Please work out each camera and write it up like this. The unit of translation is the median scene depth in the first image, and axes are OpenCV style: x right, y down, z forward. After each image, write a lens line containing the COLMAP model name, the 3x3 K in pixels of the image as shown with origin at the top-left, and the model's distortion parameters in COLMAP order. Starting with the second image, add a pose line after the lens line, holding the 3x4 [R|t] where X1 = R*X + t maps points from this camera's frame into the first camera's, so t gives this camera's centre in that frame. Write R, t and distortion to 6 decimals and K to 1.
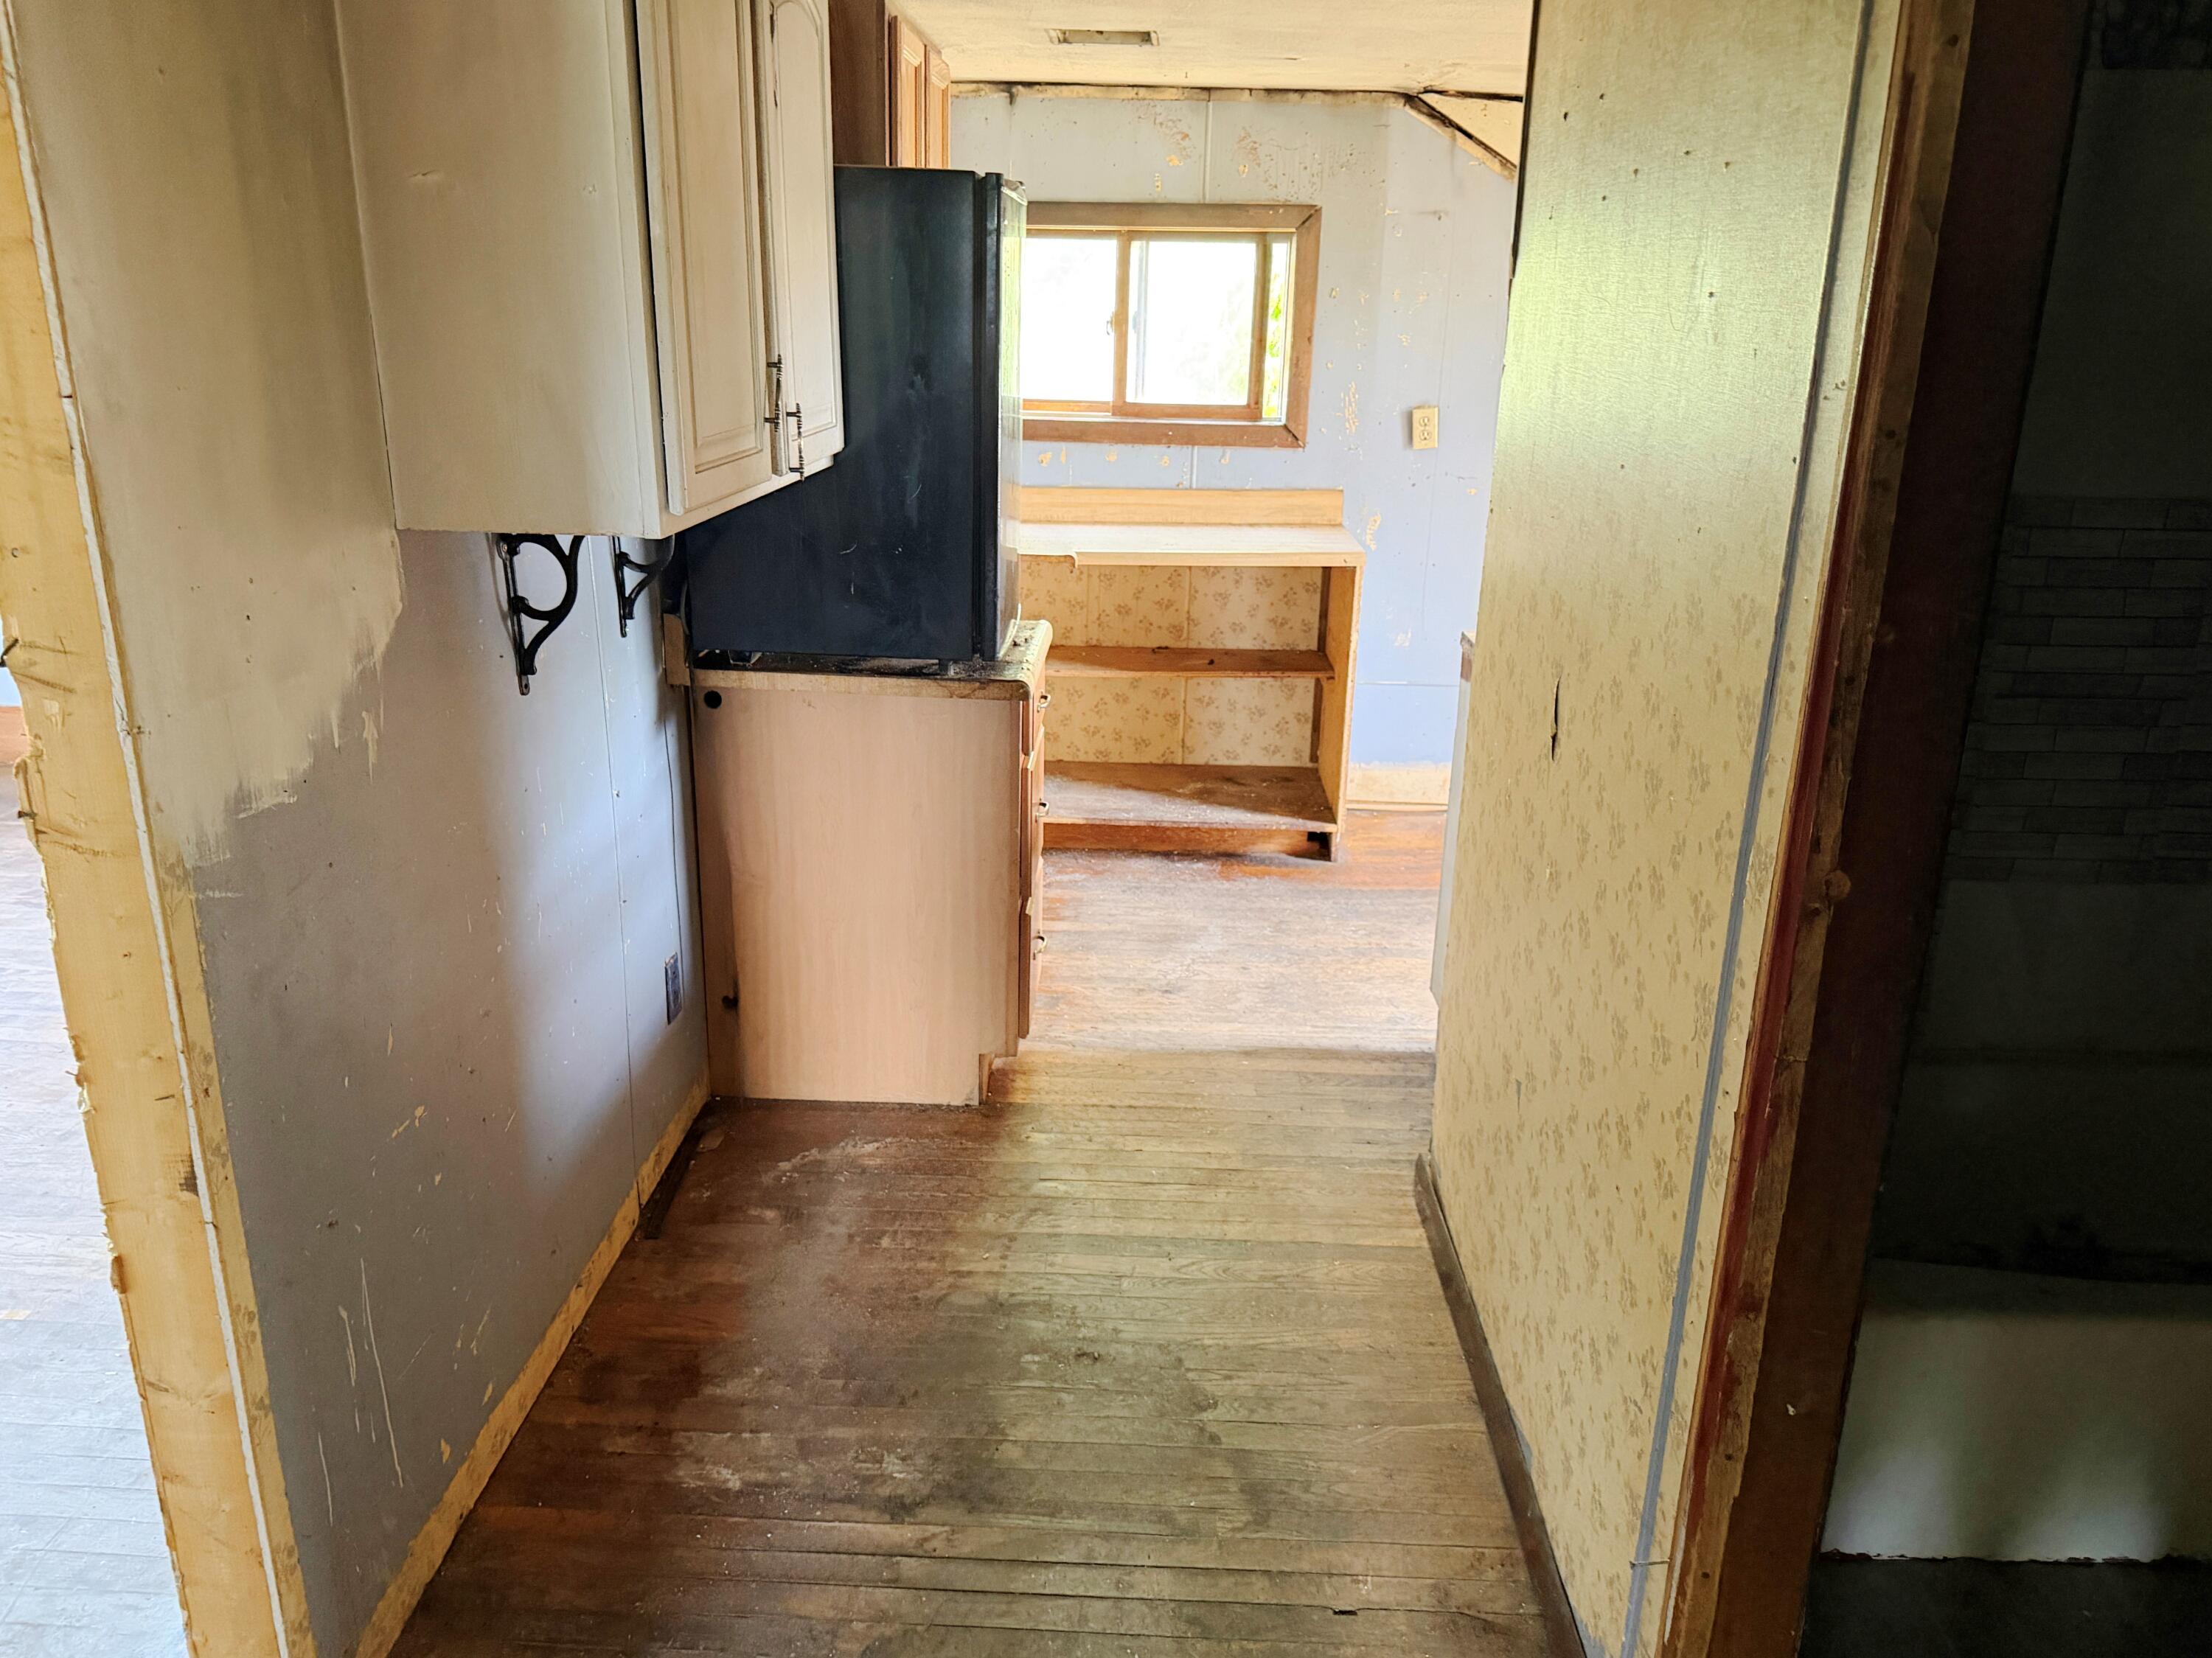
lens RADIAL K [[1616.1, 0, 1070.9], [0, 1616.1, 840.4], [0, 0, 1]] dist [0.089278, -0.150822]
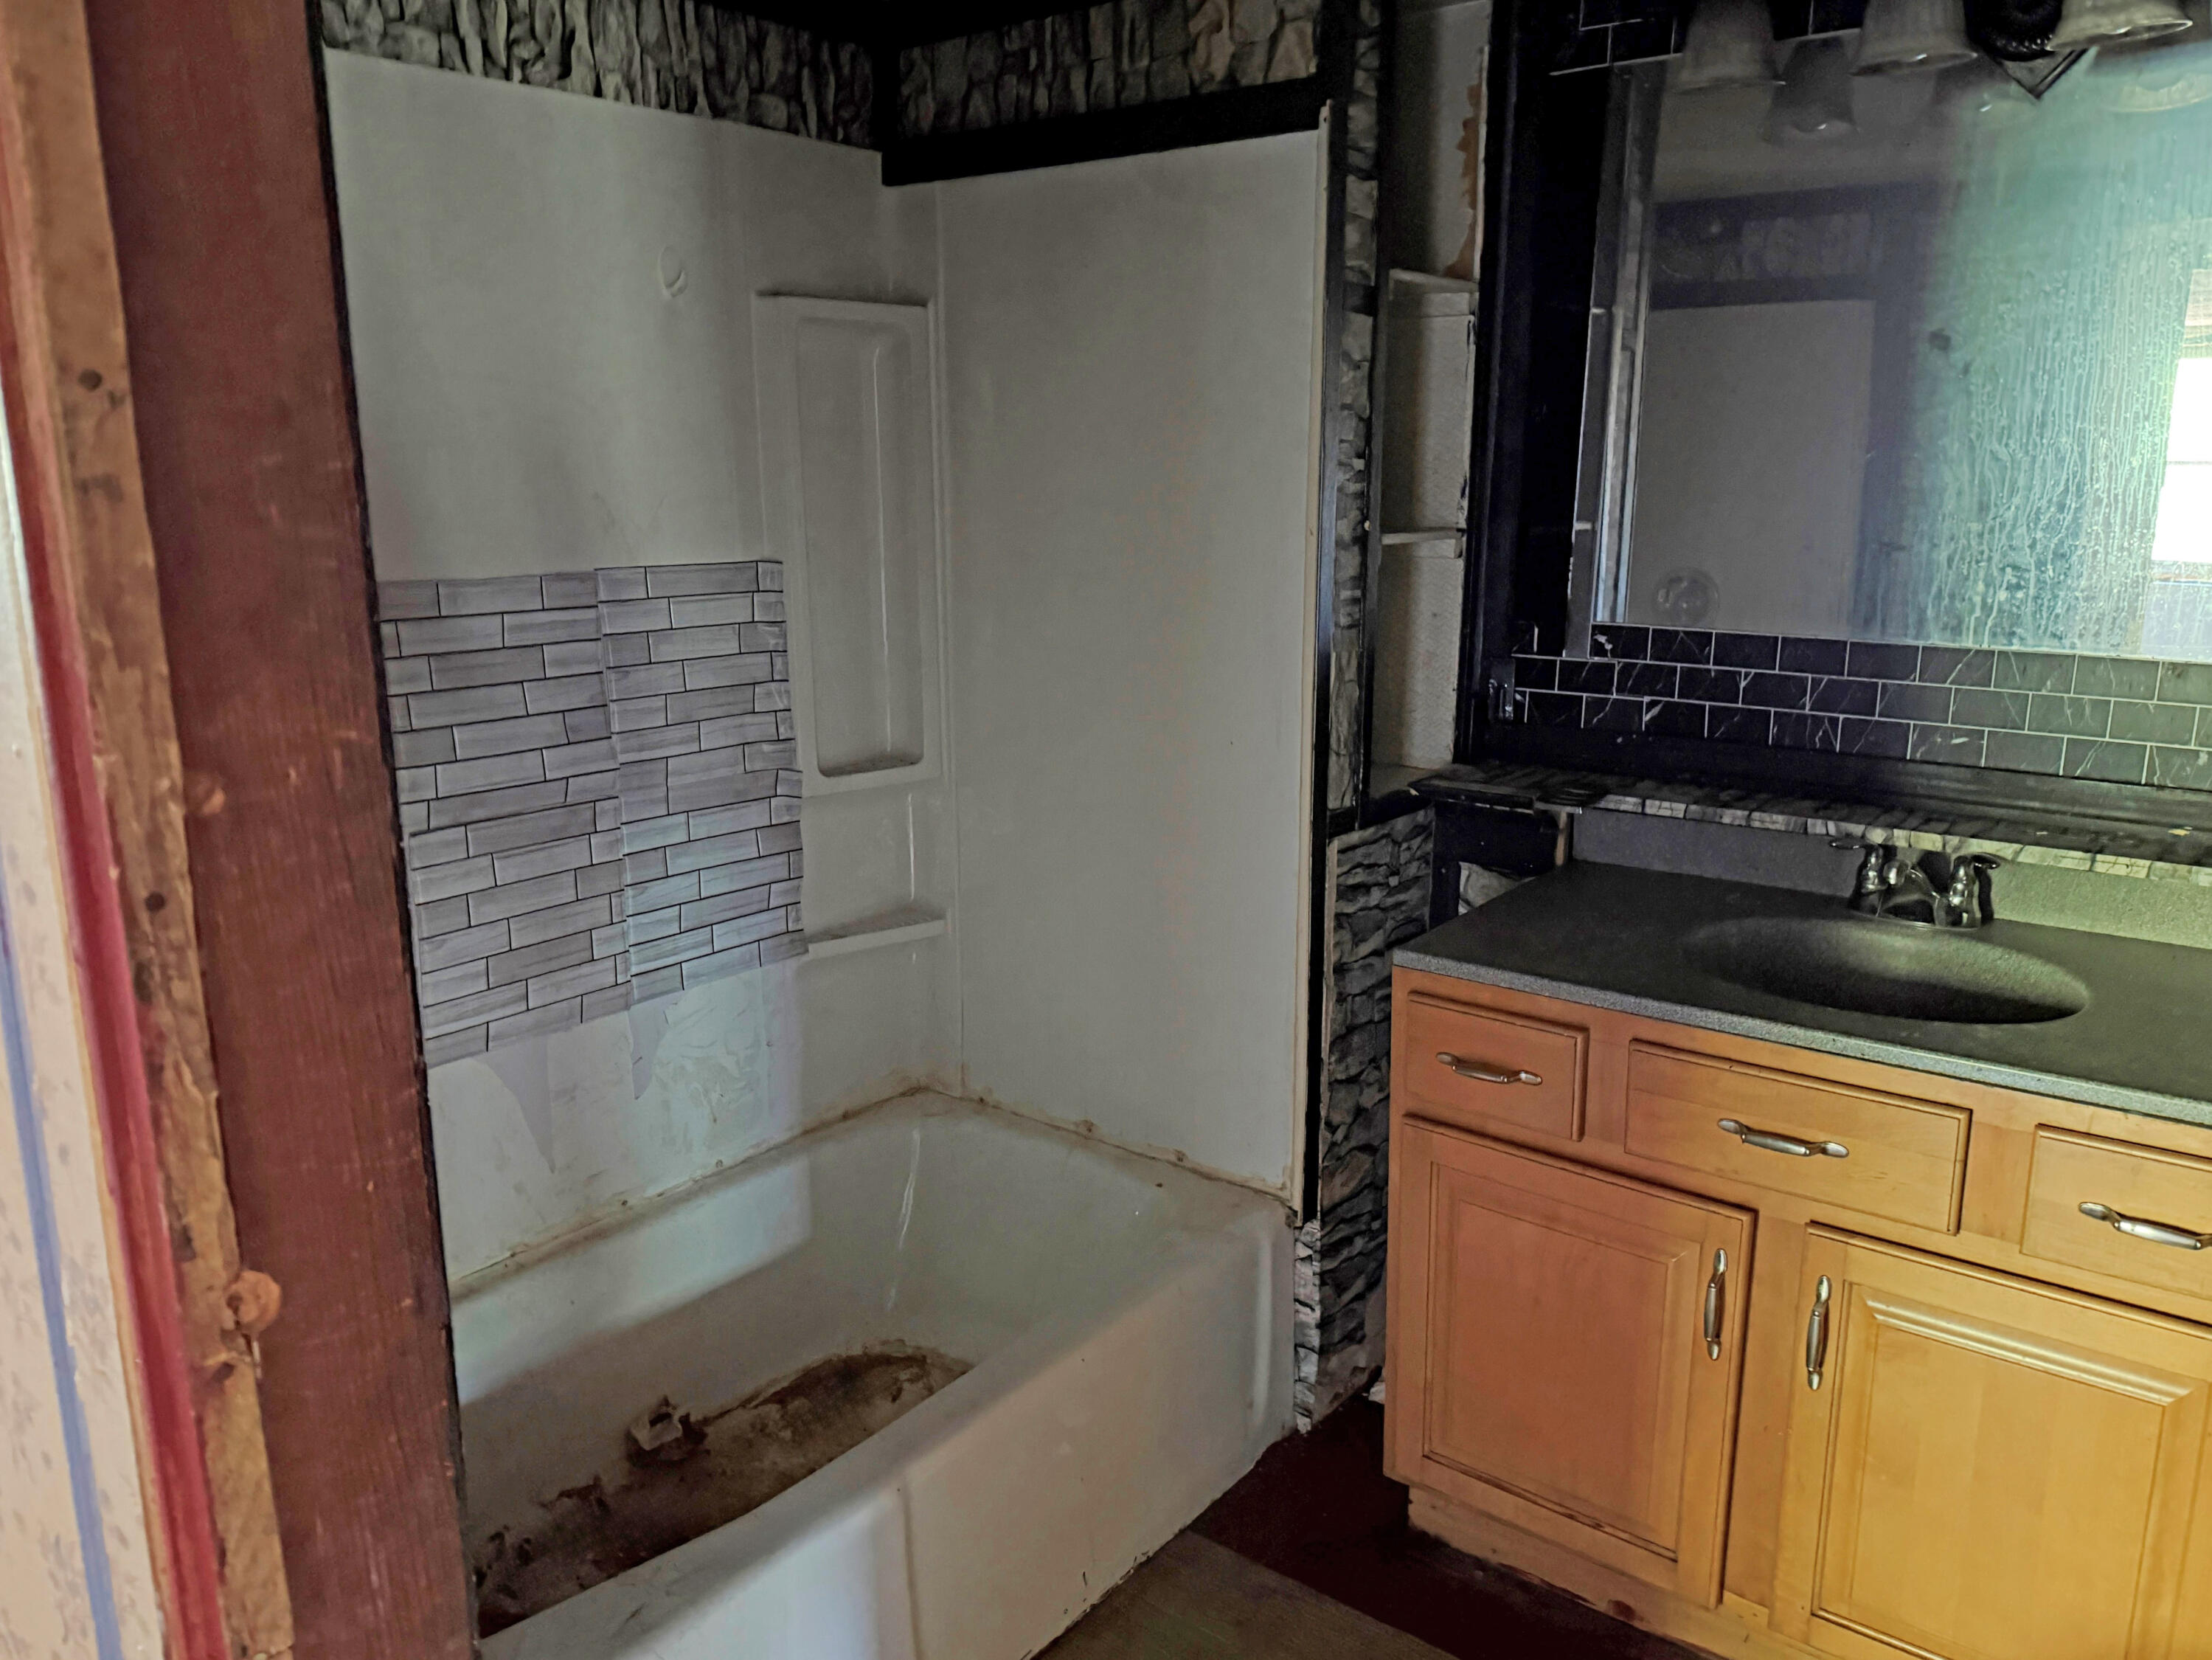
lens RADIAL K [[1649.7, 0, 1106.0], [0, 1649.7, 830.0], [0, 0, 1]] dist [-0.002292, -0.004648]
pose [[0.589041, -0.185036, 0.786634, 0.254909], [0.255532, 0.966133, 0.035913, -0.061885], [-0.766638, 0.179856, 0.616375, 0.469674]]
